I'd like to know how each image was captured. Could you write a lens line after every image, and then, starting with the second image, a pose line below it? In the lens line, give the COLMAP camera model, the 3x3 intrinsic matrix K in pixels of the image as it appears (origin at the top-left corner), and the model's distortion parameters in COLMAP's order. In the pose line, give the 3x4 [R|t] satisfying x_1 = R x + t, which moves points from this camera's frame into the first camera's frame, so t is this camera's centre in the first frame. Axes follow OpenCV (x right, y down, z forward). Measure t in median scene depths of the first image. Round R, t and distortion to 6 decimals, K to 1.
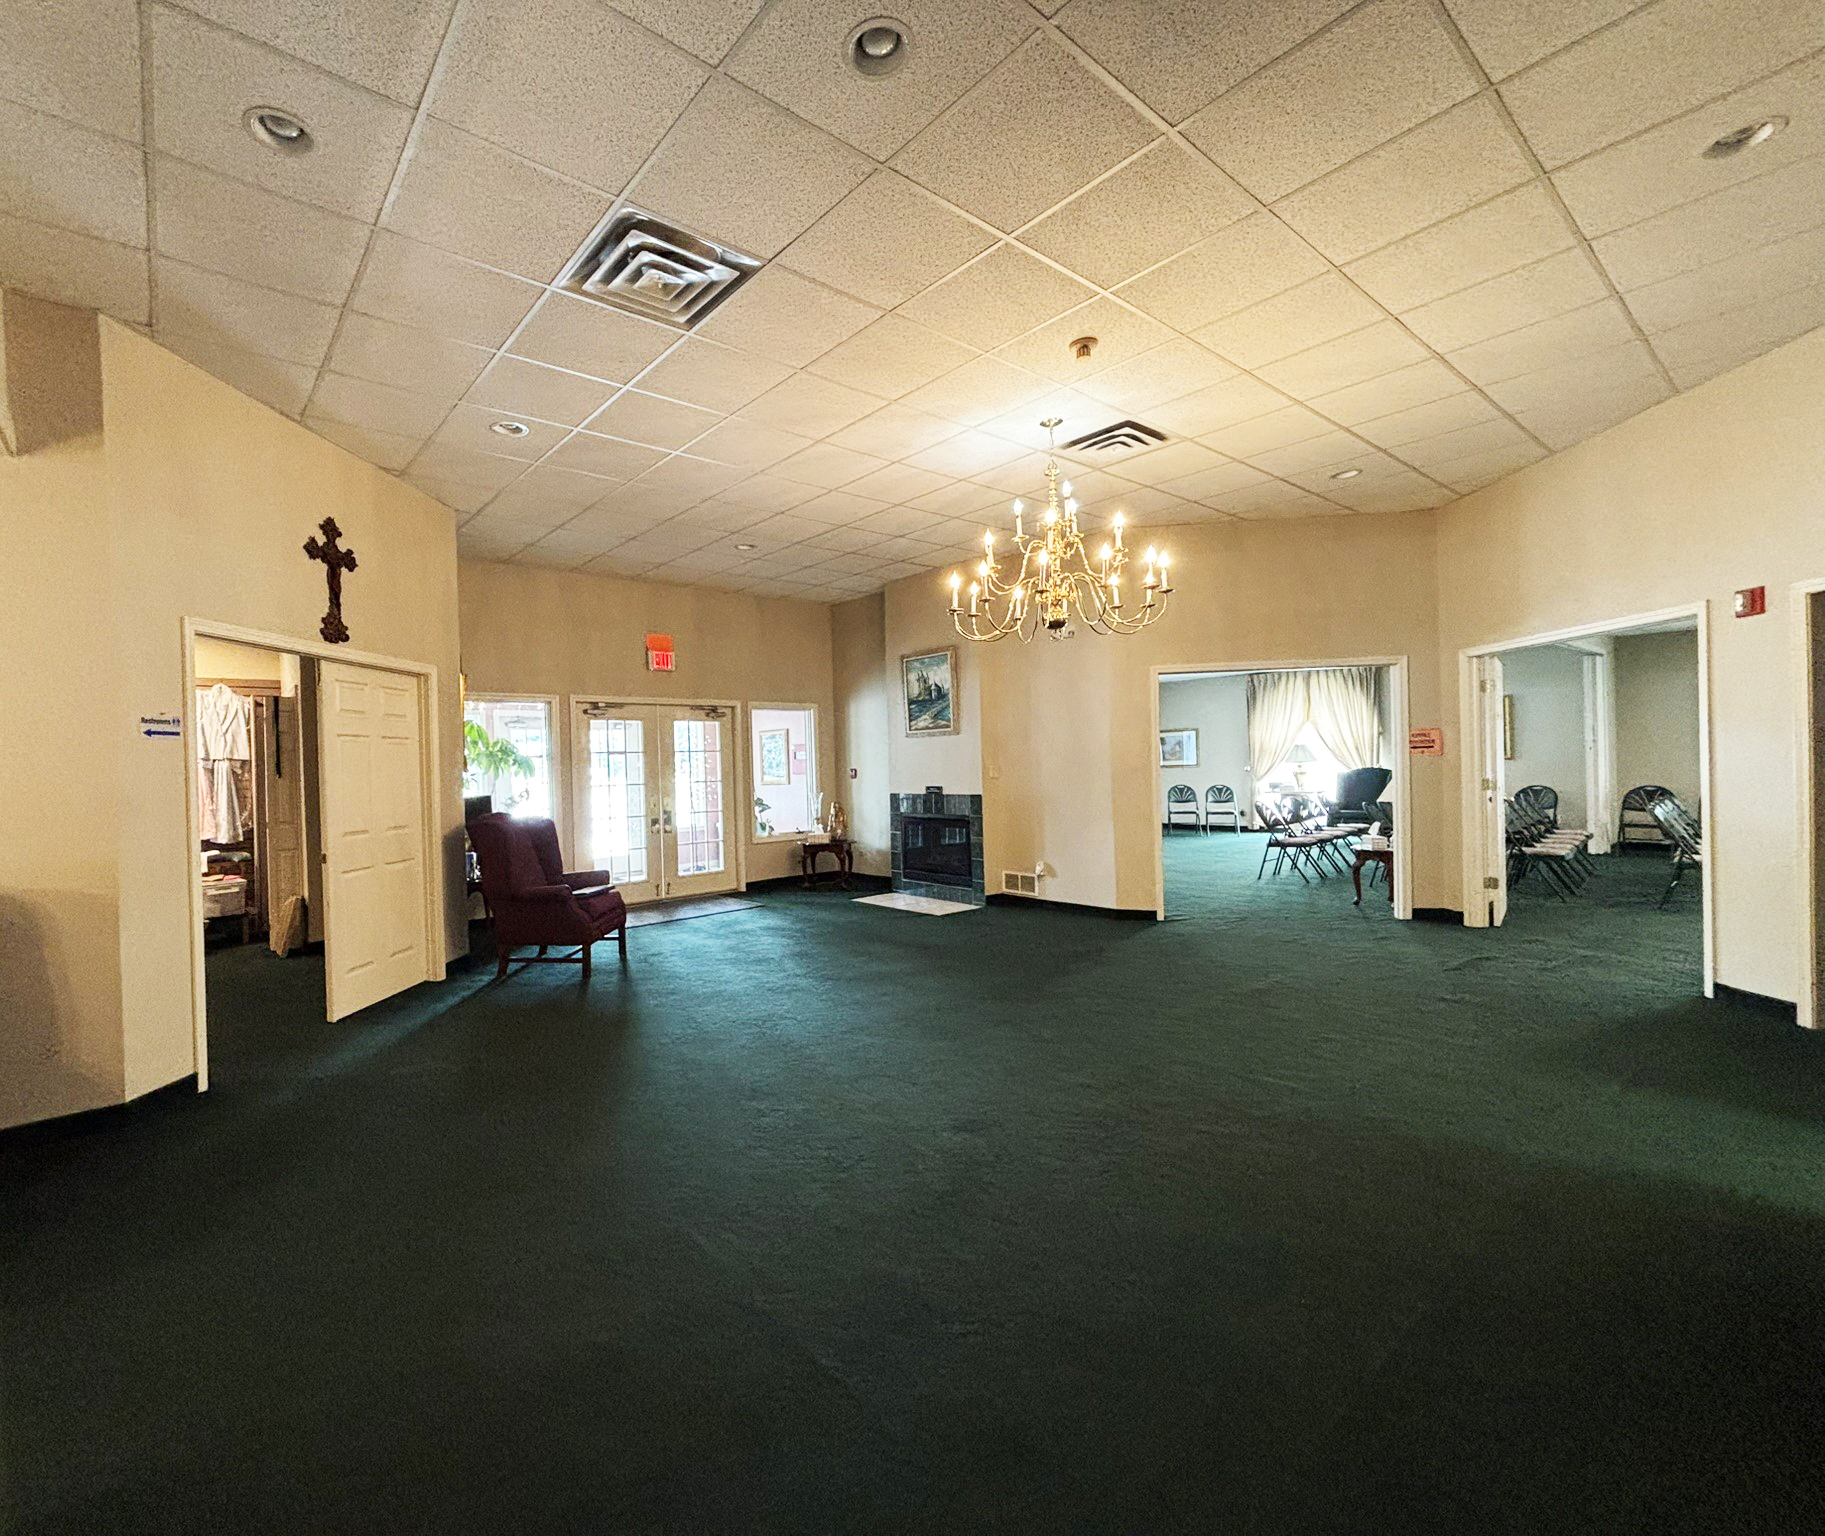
lens RADIAL K [[820.3, 0, 791.7], [0, 820.3, 769.5], [0, 0, 1]] dist [-0.004411, -0.000865]
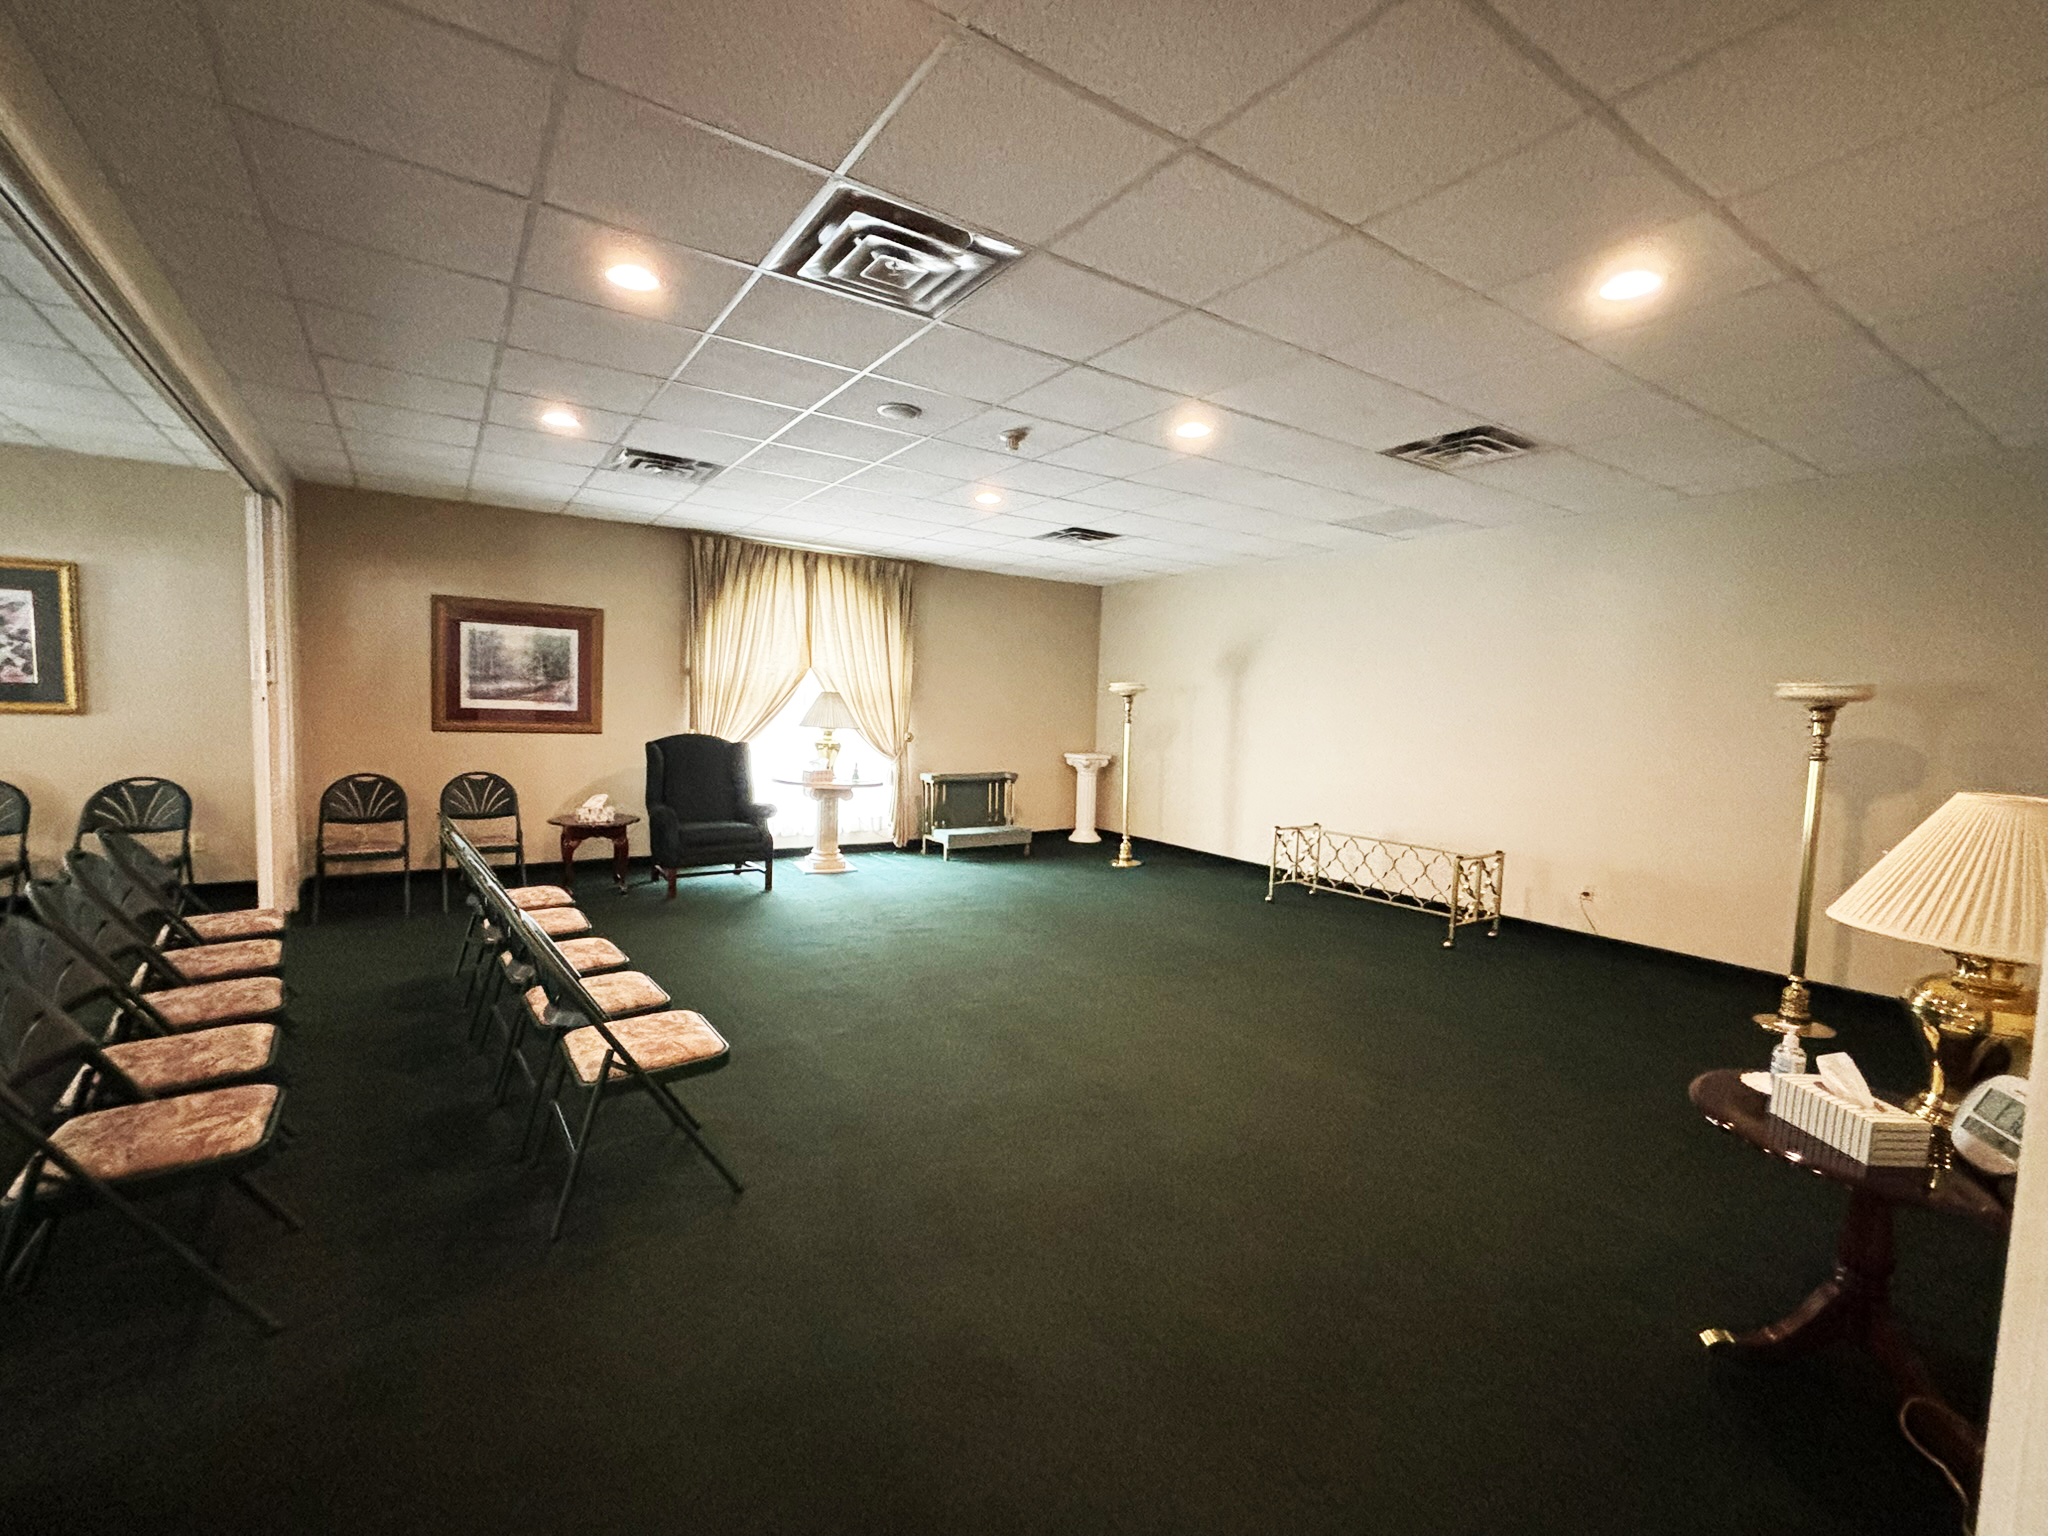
lens RADIAL K [[890.3, 0, 1017.5], [0, 890.3, 769.0], [0, 0, 1]] dist [-0.002370, -0.000165]
pose [[0.063272, -0.040425, 0.997177, 0.674641], [-0.026437, 0.998761, 0.042167, -0.024985], [-0.997646, -0.029030, 0.062125, 0.726042]]
